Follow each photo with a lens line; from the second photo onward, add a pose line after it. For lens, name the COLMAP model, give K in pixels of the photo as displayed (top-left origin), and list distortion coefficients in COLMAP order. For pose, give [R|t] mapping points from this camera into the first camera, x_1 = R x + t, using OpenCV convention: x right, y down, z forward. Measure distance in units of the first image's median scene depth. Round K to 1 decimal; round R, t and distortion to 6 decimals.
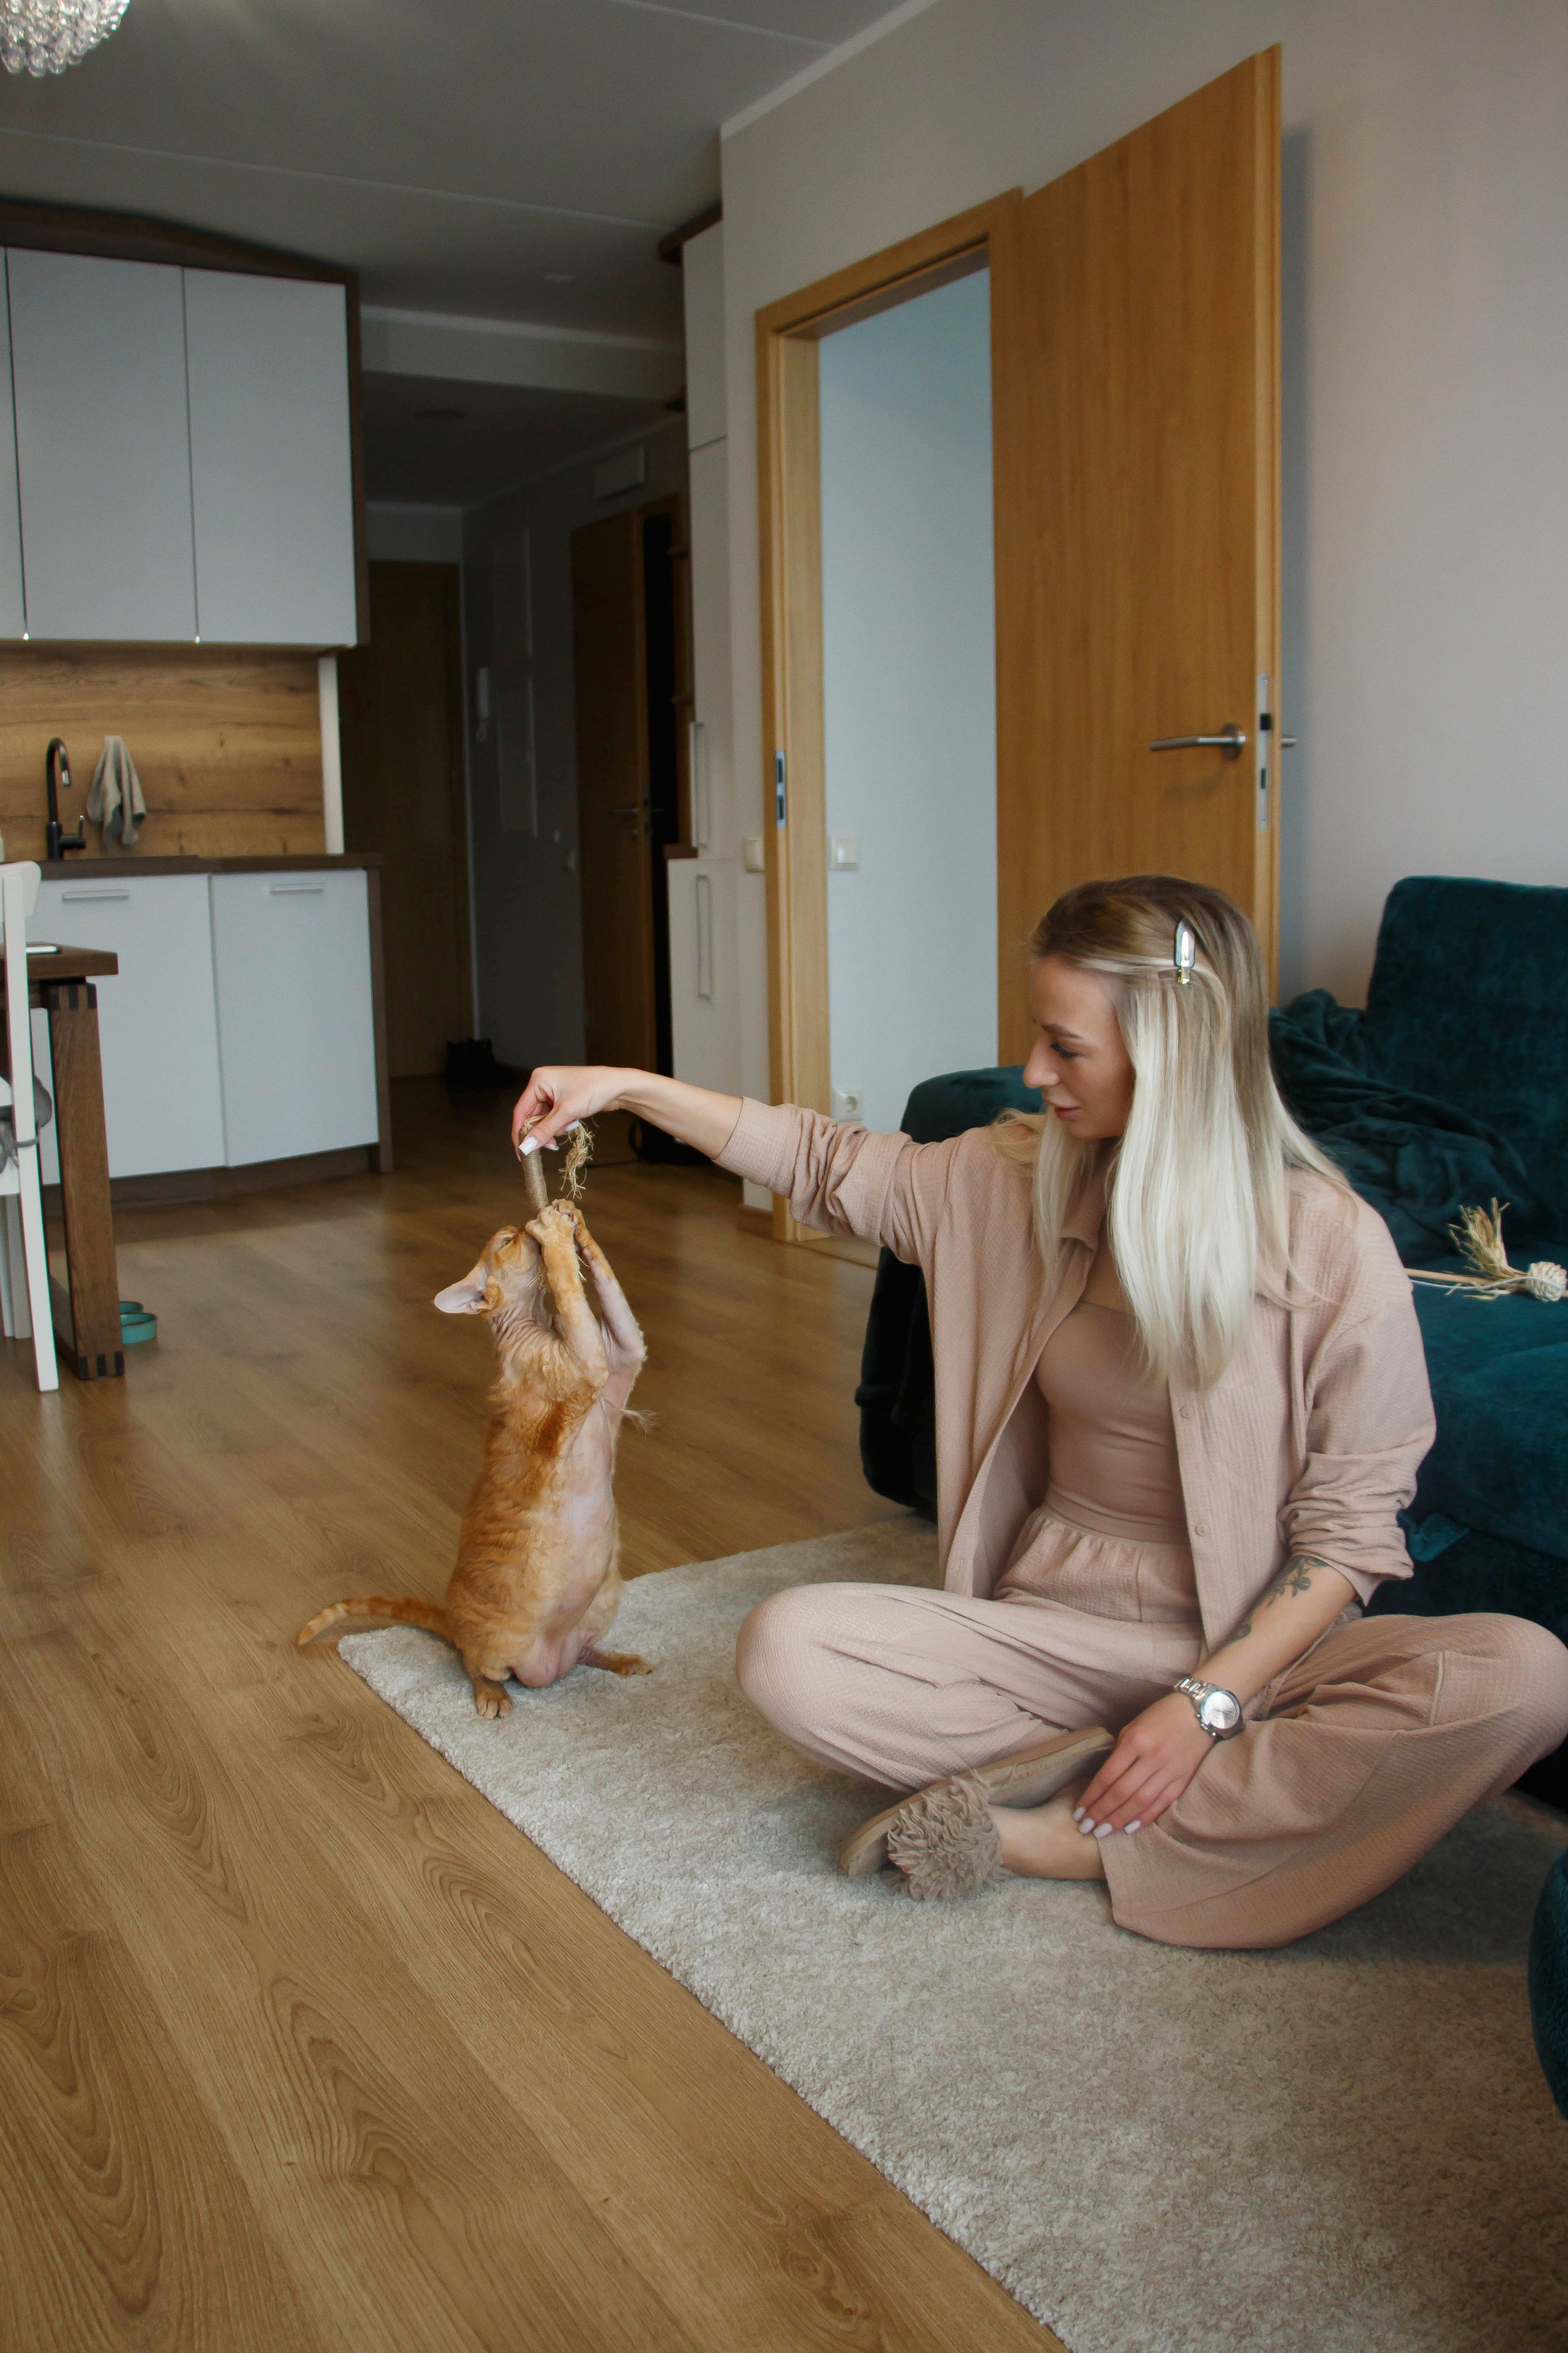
lens RADIAL K [[1923.5, 0, 773.9], [0, 1923.5, 1183.0], [0, 0, 1]] dist [-0.176787, 0.152458]
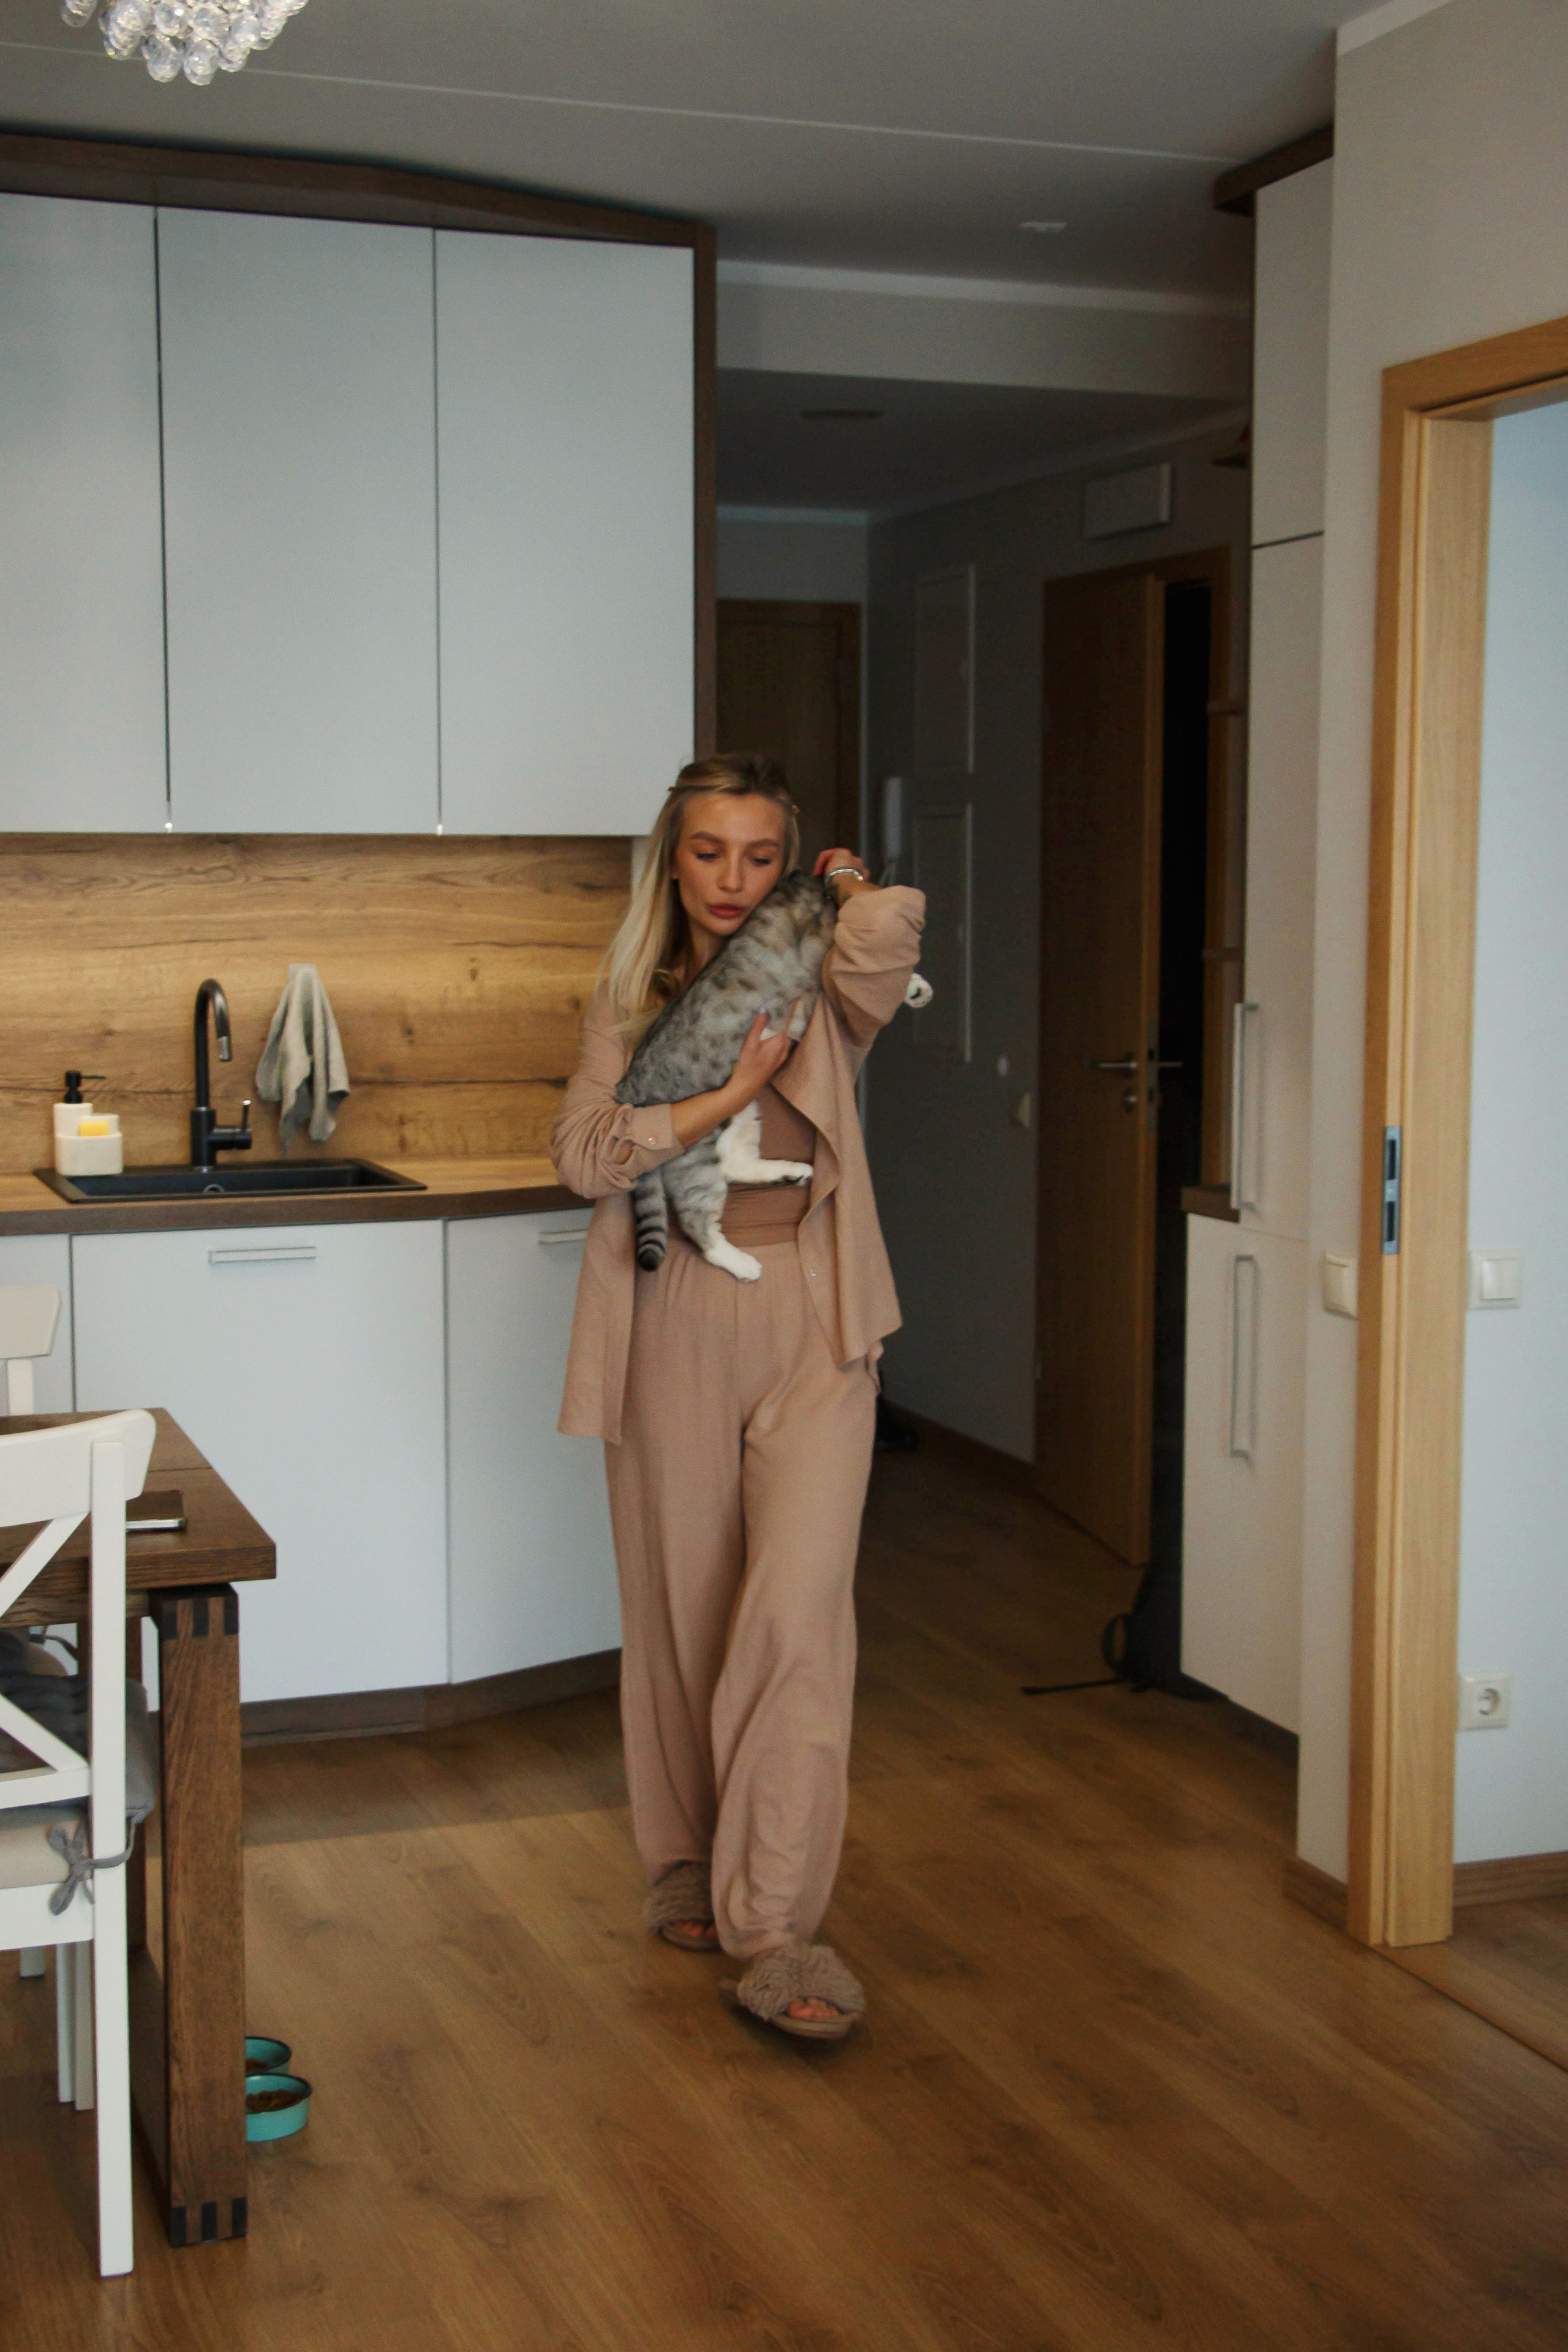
lens RADIAL K [[2978.0, 0, 784.0], [0, 2978.0, 1176.0], [0, 0, 1]] dist [-0.007241, 0.268653]
pose [[0.983543, 0.040194, -0.176144, -0.023813], [-0.049996, 0.997417, -0.051563, -0.190137], [0.173617, 0.059521, 0.983013, 0.077818]]
